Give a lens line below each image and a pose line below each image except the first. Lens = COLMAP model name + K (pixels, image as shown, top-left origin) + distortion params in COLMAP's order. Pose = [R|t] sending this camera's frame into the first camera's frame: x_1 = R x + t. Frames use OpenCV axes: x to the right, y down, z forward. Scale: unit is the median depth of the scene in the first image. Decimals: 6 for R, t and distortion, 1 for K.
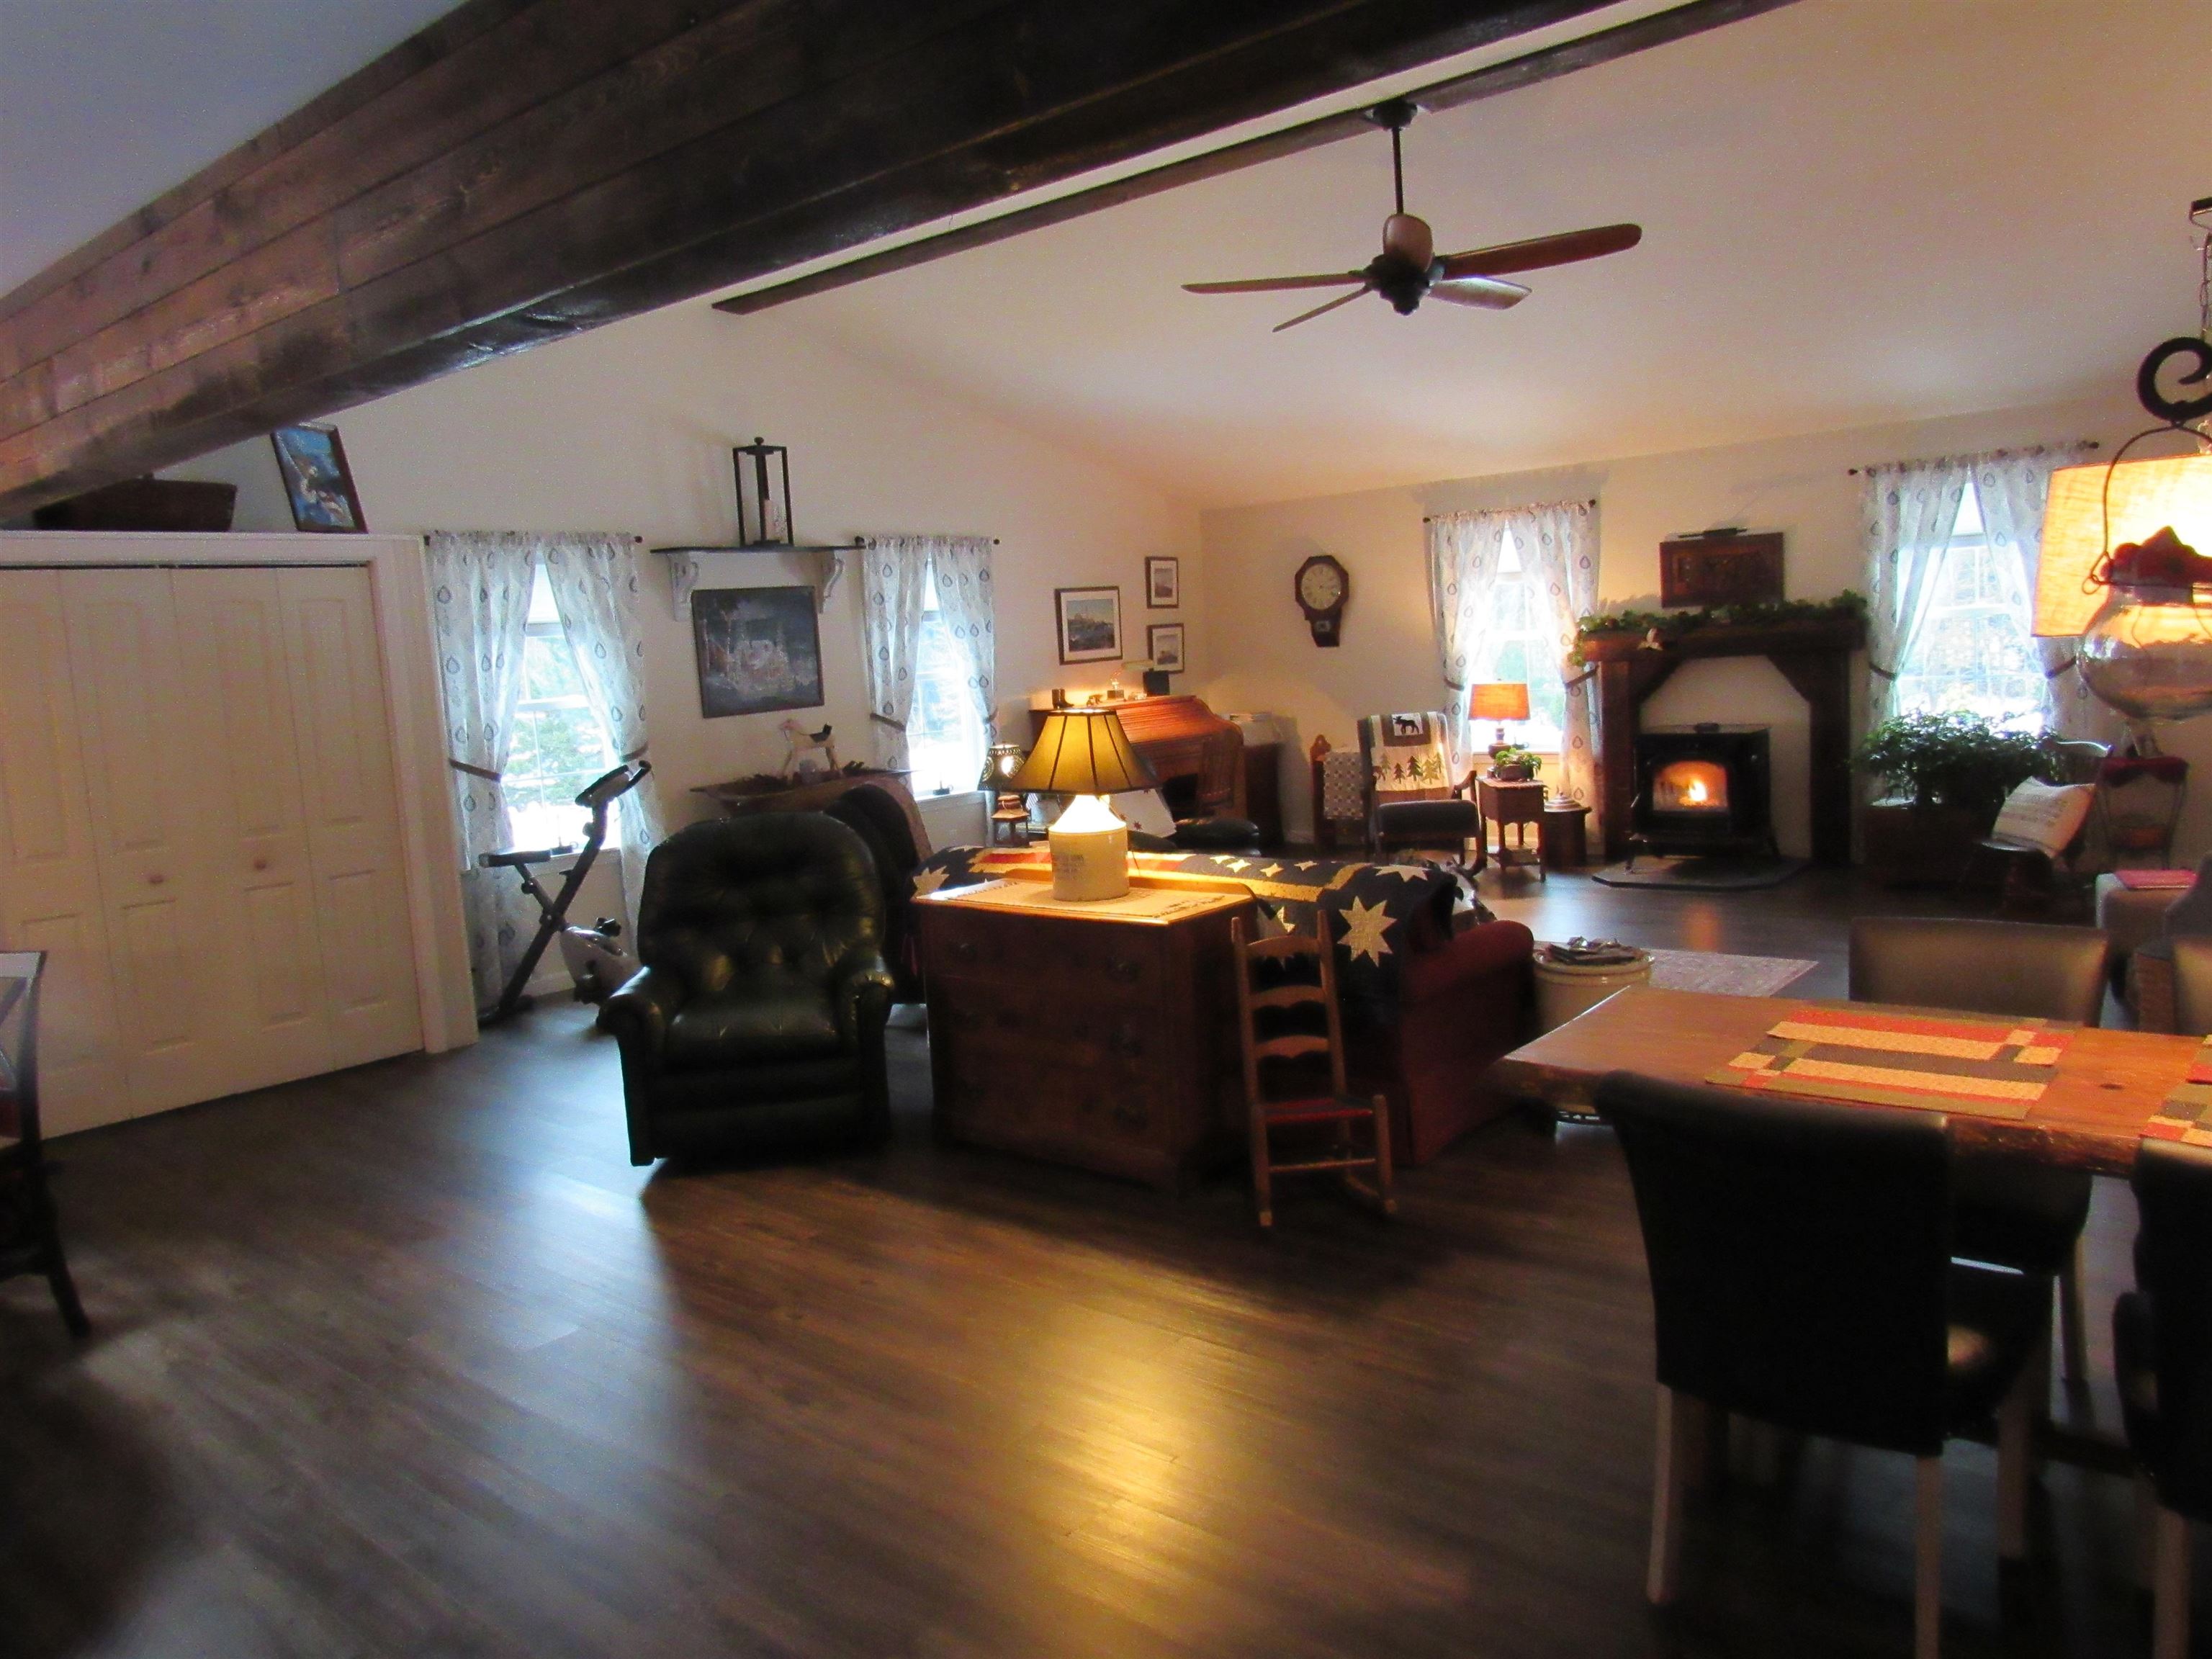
lens RADIAL K [[1563.4, 0, 1074.0], [0, 1563.4, 802.7], [0, 0, 1]] dist [-0.025028, 0.005013]
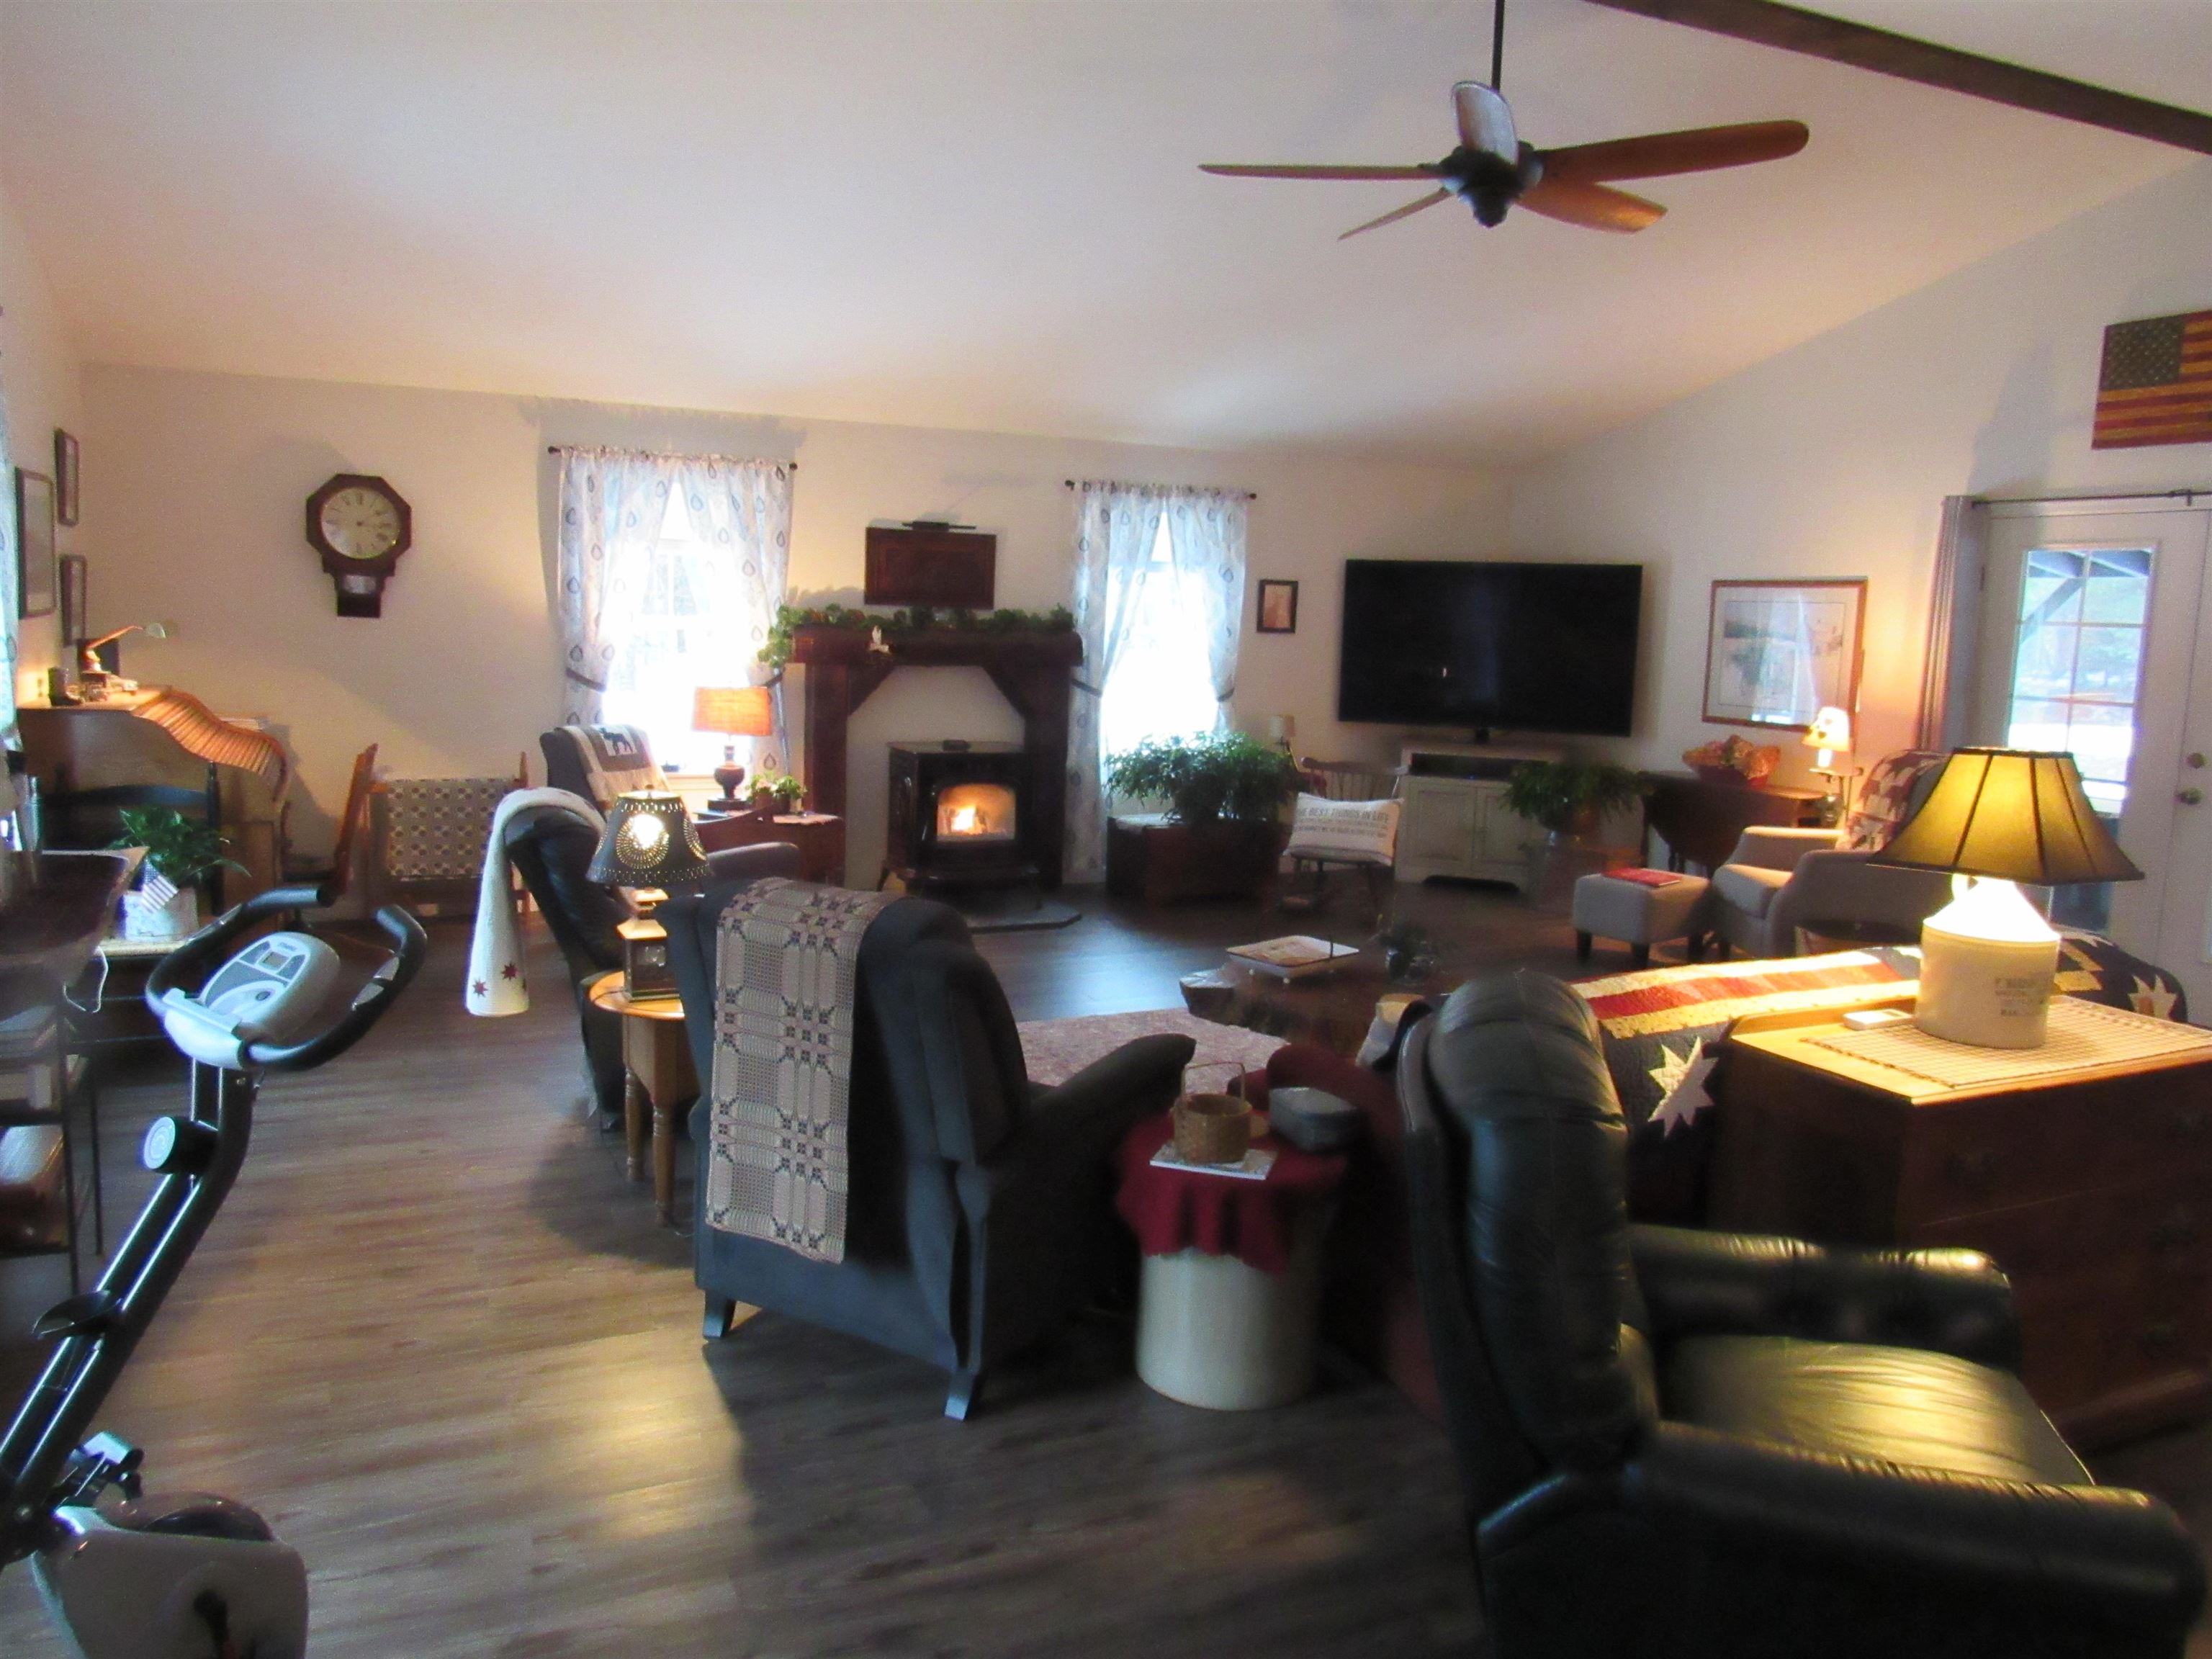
lens RADIAL K [[1563.4, 0, 1118.5], [0, 1563.4, 826.6], [0, 0, 1]] dist [-0.025028, 0.005013]
pose [[0.401209, -0.048161, 0.914720, -0.393669], [0.033917, 0.998713, 0.037707, -0.034196], [-0.915359, 0.015897, 0.402326, 0.584619]]
